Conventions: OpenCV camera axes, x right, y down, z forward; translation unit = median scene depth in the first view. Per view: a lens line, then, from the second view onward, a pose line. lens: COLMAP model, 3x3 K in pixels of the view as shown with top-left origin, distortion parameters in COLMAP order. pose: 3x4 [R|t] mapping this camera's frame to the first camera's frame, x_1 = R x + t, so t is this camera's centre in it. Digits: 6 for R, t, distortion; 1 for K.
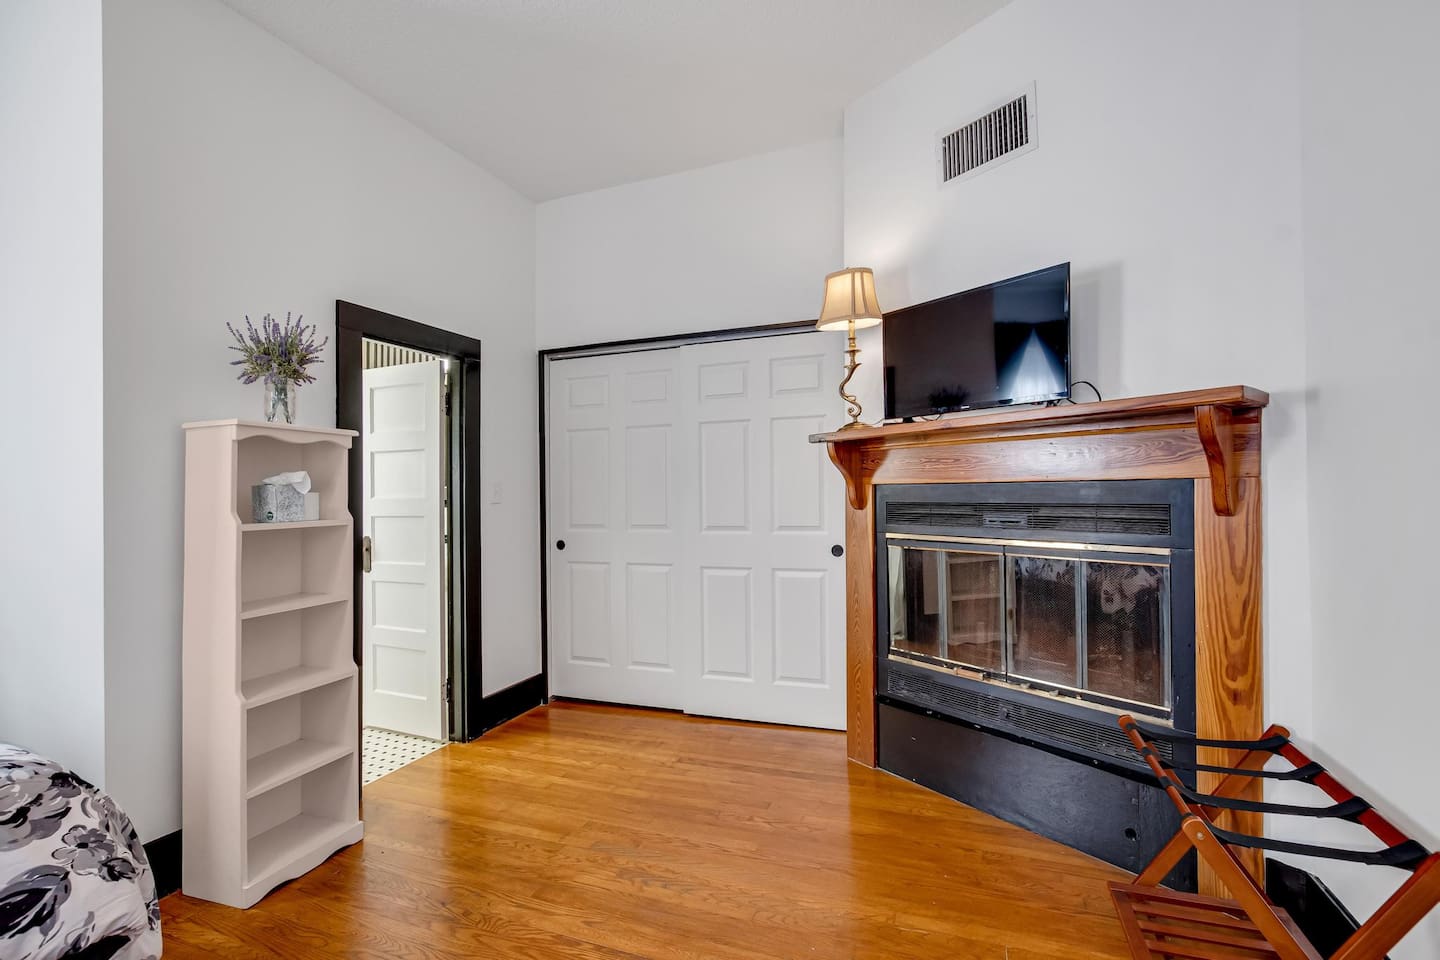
lens RADIAL K [[682.3, 0, 719.6], [0, 682.3, 479.0], [0, 0, 1]] dist [-0.021185, 0.000157]
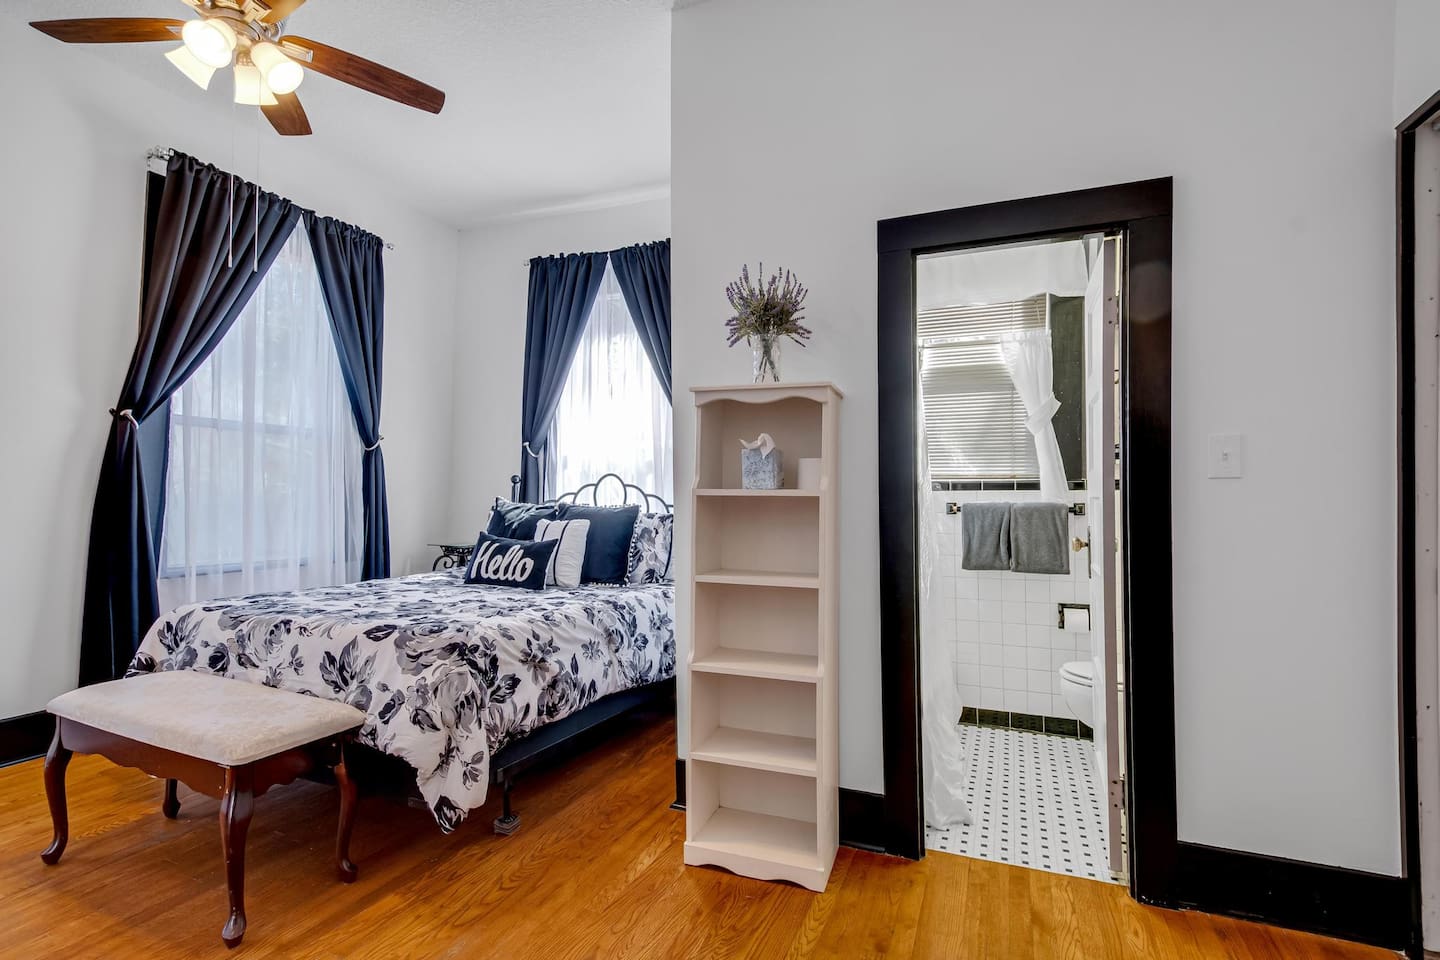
lens RADIAL K [[682.3, 0, 721.9], [0, 682.3, 477.7], [0, 0, 1]] dist [-0.021185, 0.000157]
pose [[-0.042611, -0.003744, -0.999085, 0.207681], [0.008522, 0.999955, -0.004111, 0.036290], [0.999055, -0.008690, -0.042577, 0.699385]]
